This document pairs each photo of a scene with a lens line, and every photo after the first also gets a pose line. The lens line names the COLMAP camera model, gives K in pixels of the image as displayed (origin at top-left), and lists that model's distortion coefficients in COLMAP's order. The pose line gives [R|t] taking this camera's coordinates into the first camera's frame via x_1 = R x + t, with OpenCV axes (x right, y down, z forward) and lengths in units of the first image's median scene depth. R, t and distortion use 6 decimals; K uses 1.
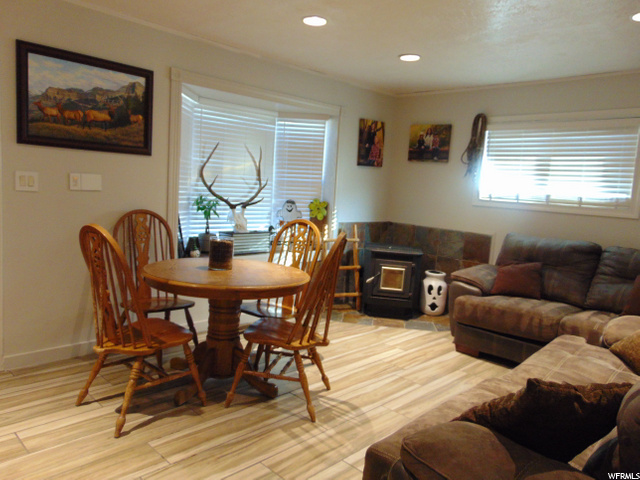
lens RADIAL K [[479.1, 0, 322.0], [0, 479.1, 241.0], [0, 0, 1]] dist [-0.016332, 0.042638]
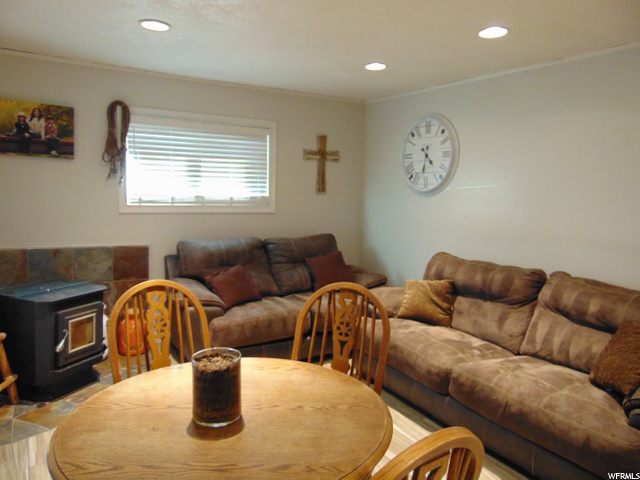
lens RADIAL K [[479.1, 0, 321.5], [0, 479.1, 237.8], [0, 0, 1]] dist [-0.016332, 0.042638]
pose [[0.242525, -0.161030, 0.956687, -0.418951], [0.098344, 0.985129, 0.140887, -0.122714], [-0.965148, 0.059916, 0.254755, 0.496144]]
